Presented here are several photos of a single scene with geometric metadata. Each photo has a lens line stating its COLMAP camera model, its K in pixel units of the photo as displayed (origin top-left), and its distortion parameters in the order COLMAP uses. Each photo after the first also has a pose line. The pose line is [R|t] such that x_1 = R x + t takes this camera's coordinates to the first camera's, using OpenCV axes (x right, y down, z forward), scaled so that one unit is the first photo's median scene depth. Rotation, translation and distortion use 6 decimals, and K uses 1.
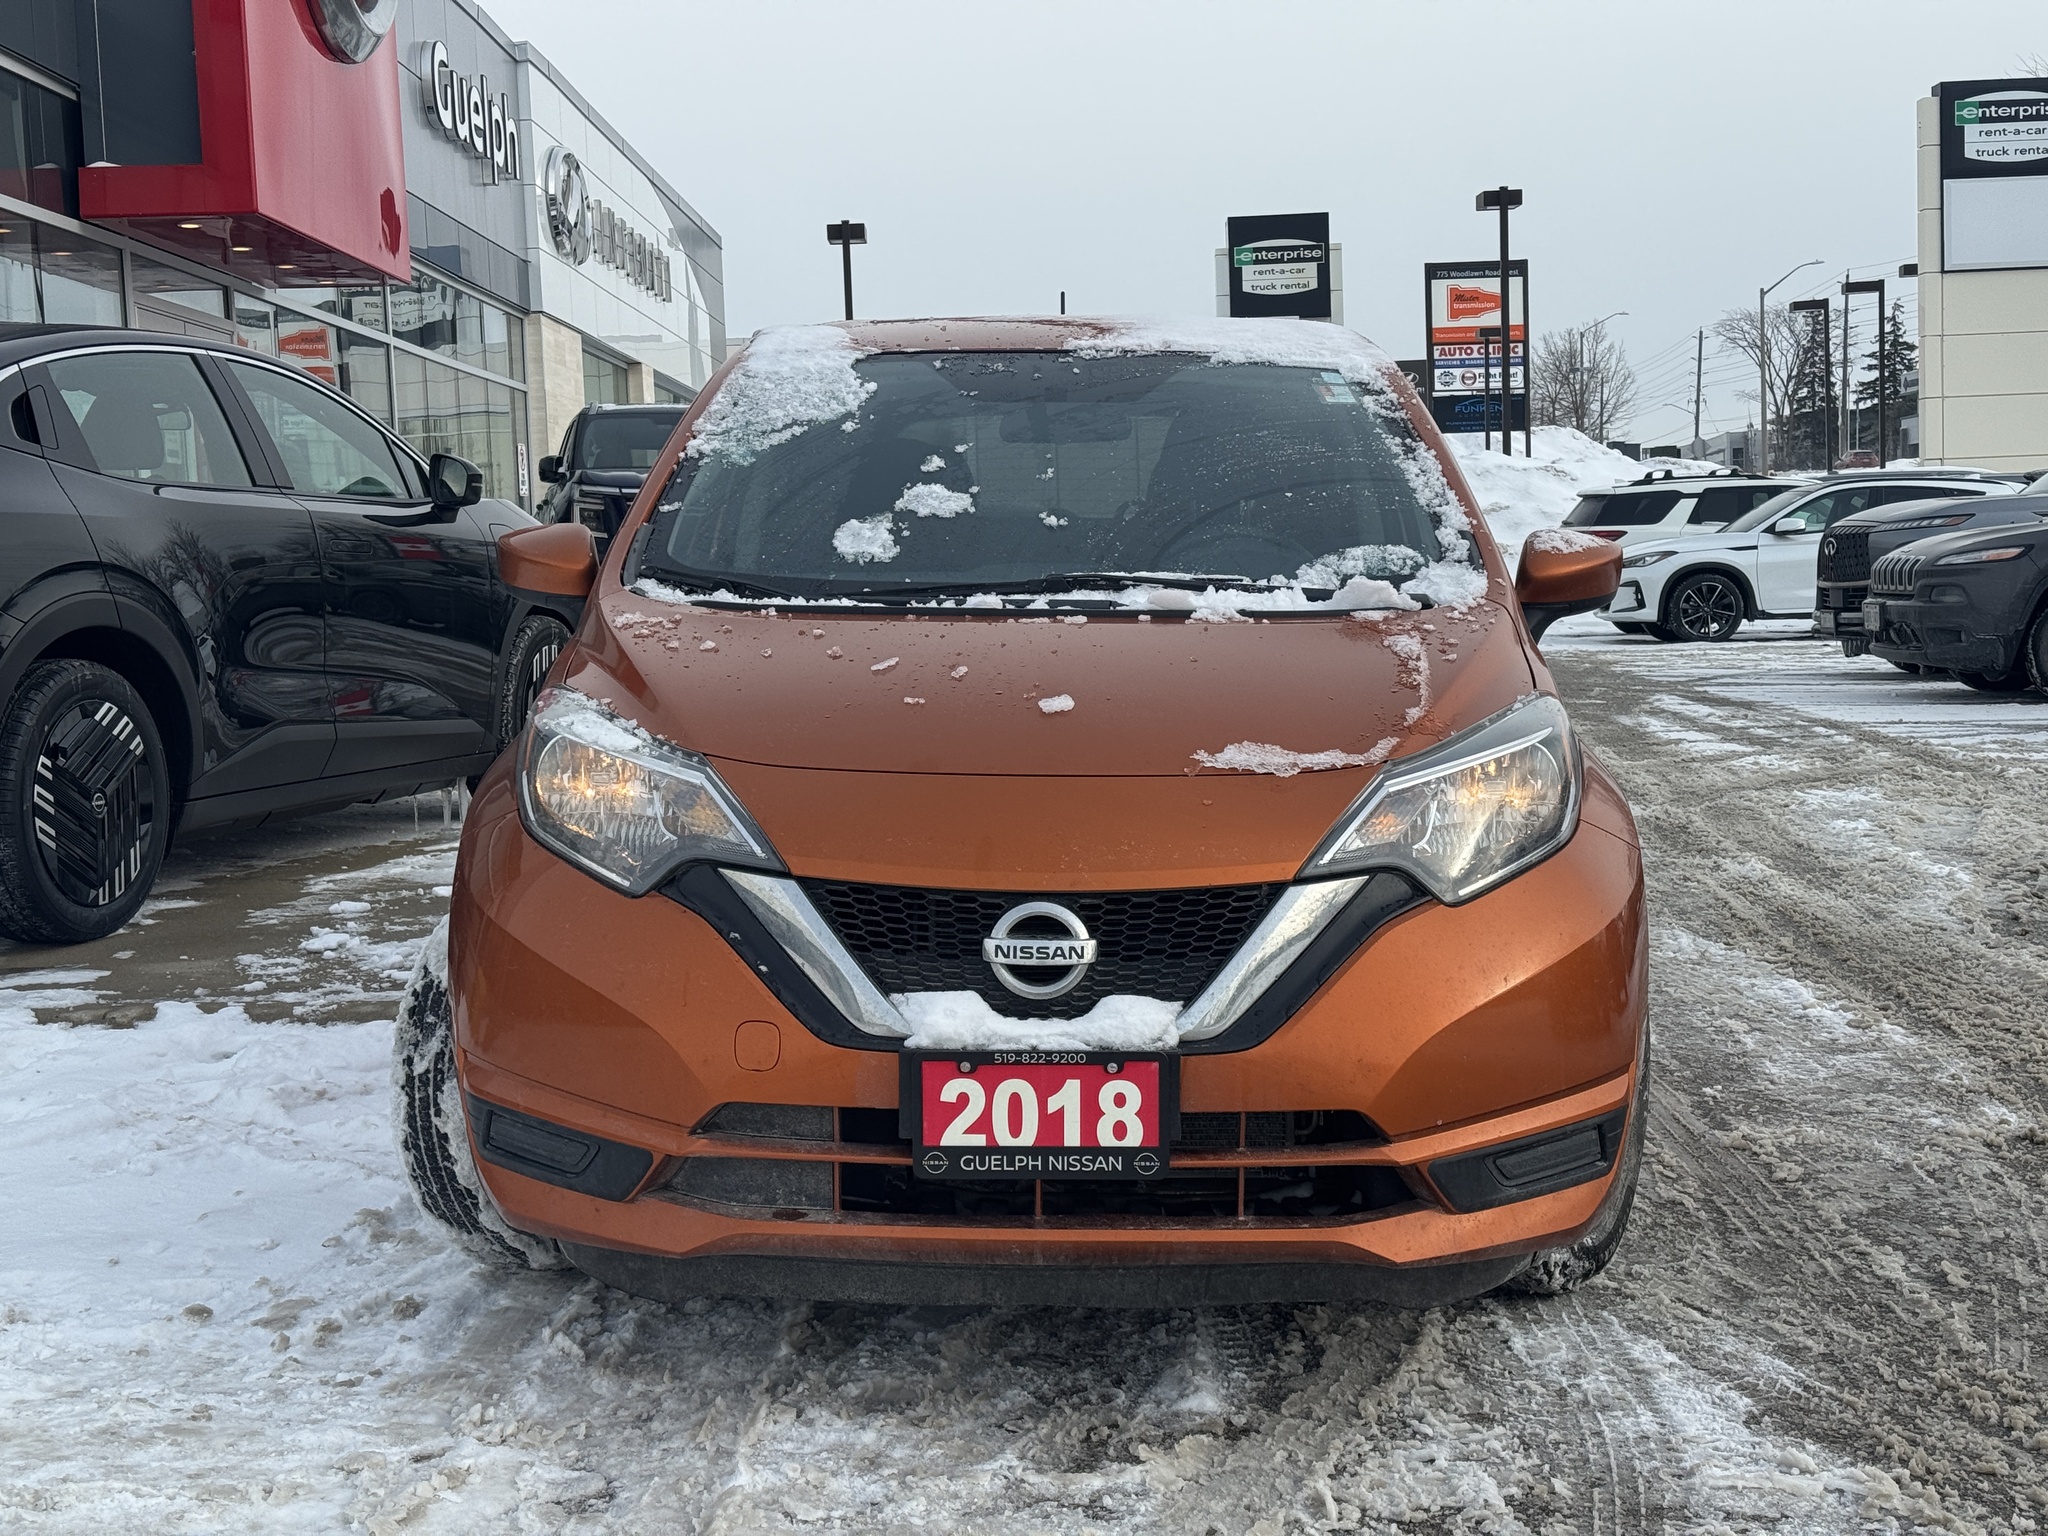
lens RADIAL K [[2813.5, 0, 1024.0], [0, 2813.5, 768.0], [0, 0, 1]] dist [-0.002537, -0.007906]
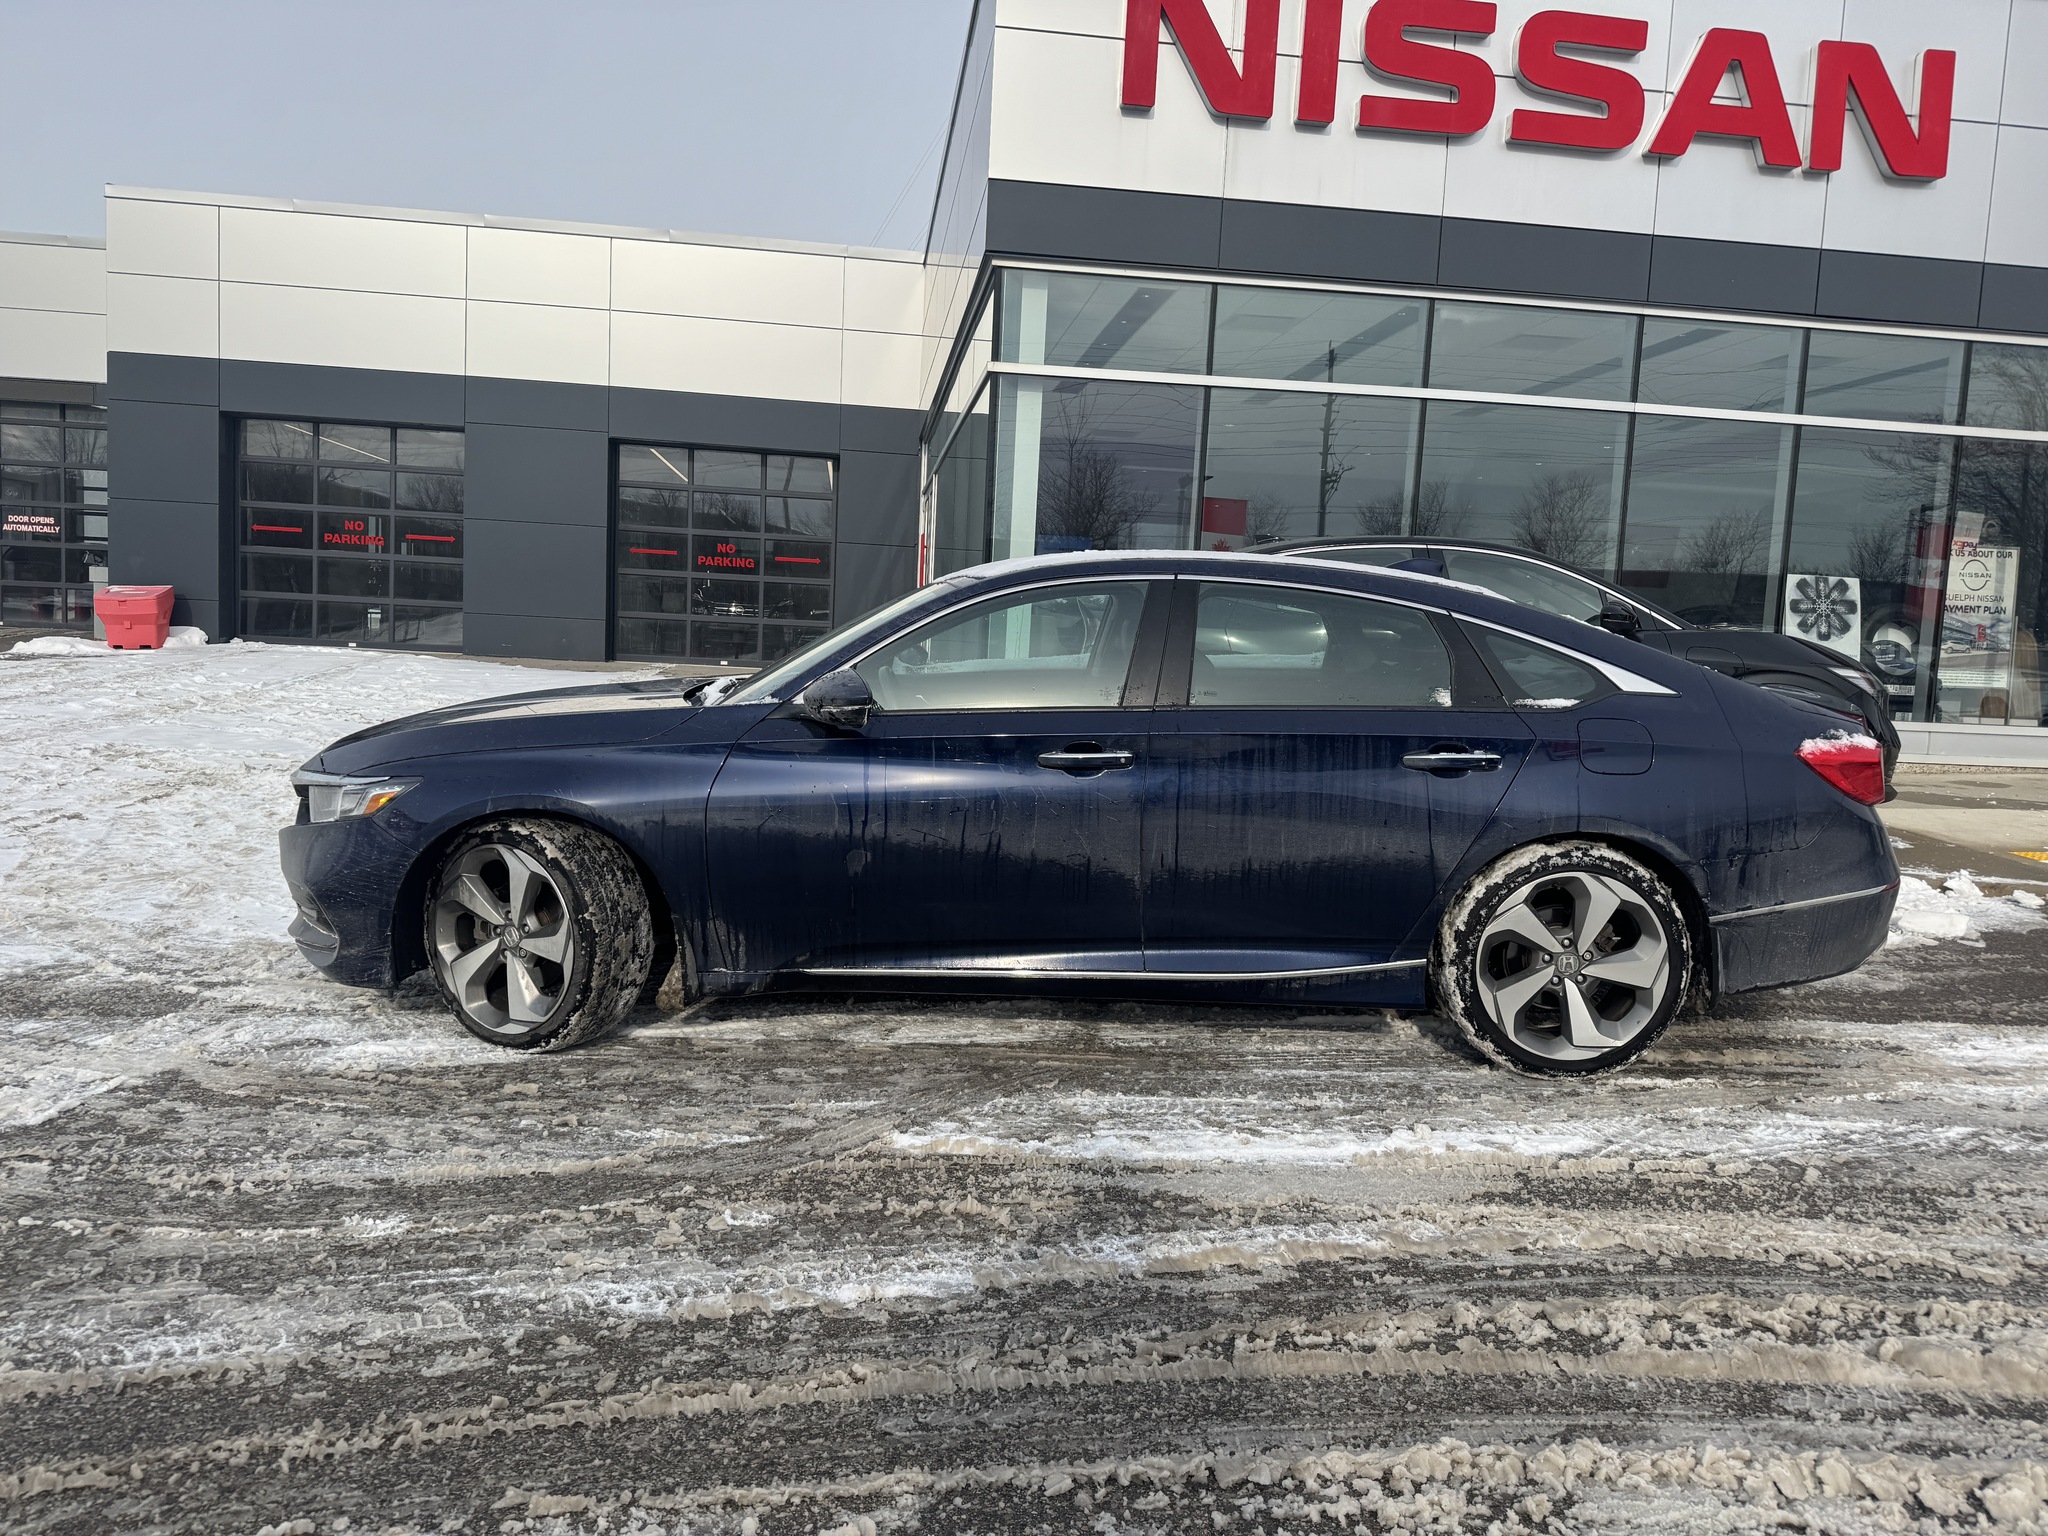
lens RADIAL K [[1443.1, 0, 947.7], [0, 1443.1, 758.4], [0, 0, 1]] dist [0.097361, -0.121892]
pose [[0.119687, 0.130444, -0.984205, 1.043689], [-0.112598, 0.986718, 0.117084, -0.137990], [0.986406, 0.096806, 0.132785, 0.941048]]
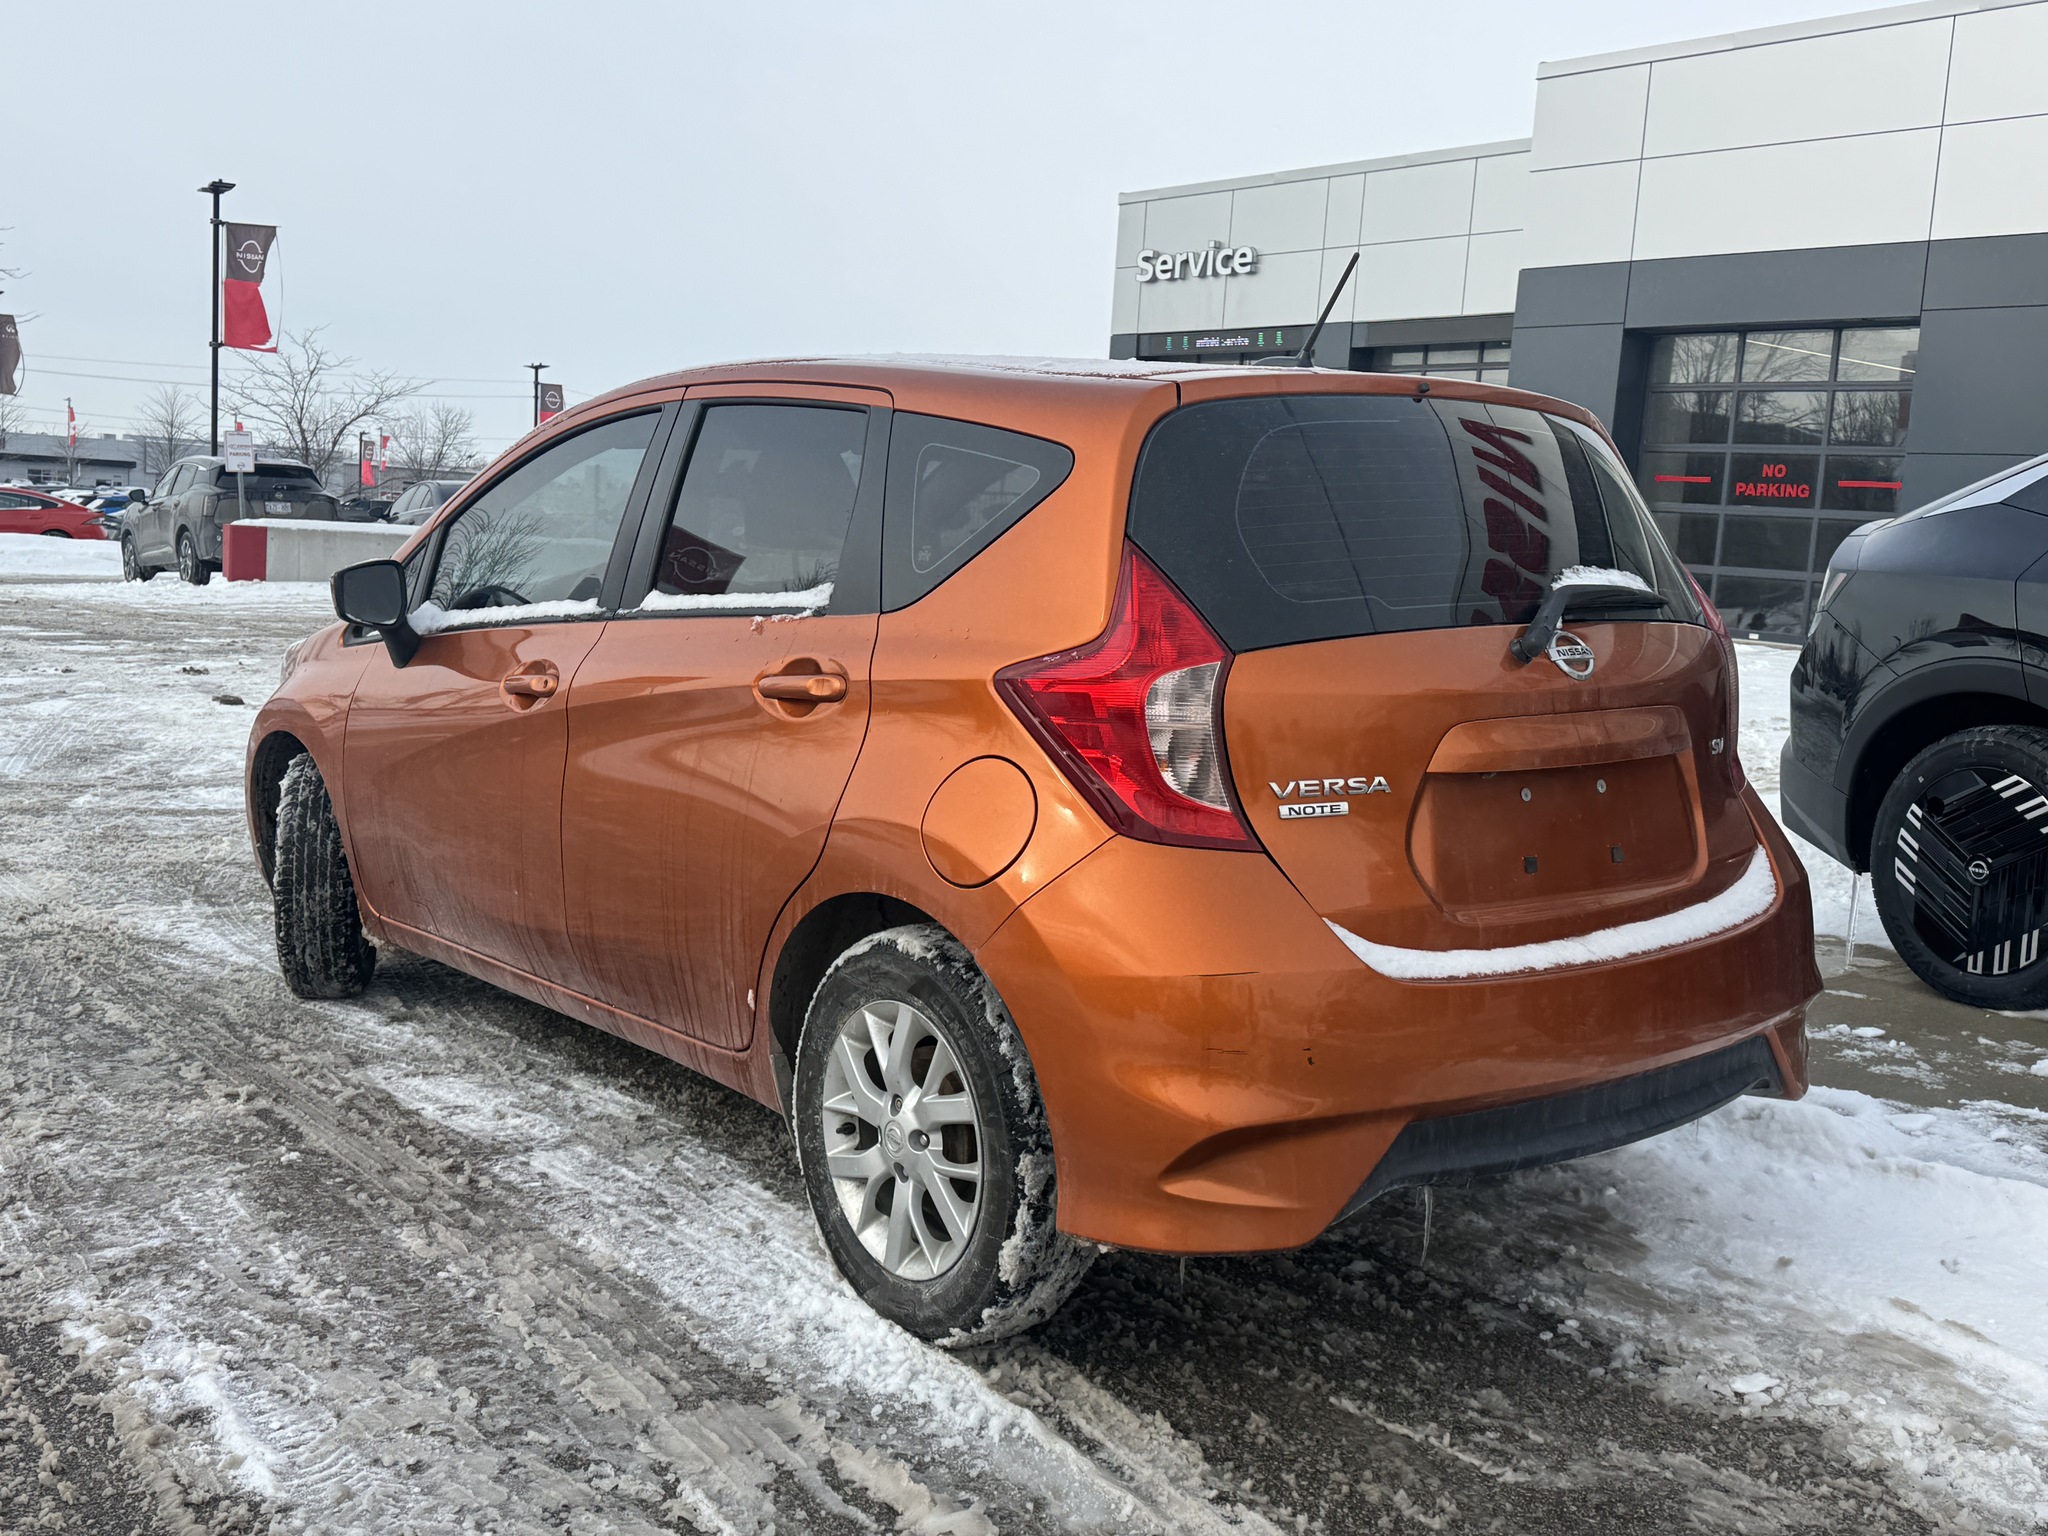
lens RADIAL K [[1982.5, 0, 1024.0], [0, 1982.5, 768.0], [0, 0, 1]] dist [0.171419, -0.393748]
pose [[-0.768275, 0.067061, -0.636597, 0.543932], [-0.074106, 0.978492, 0.192512, -0.192284], [0.635816, 0.195078, -0.746782, 1.856502]]
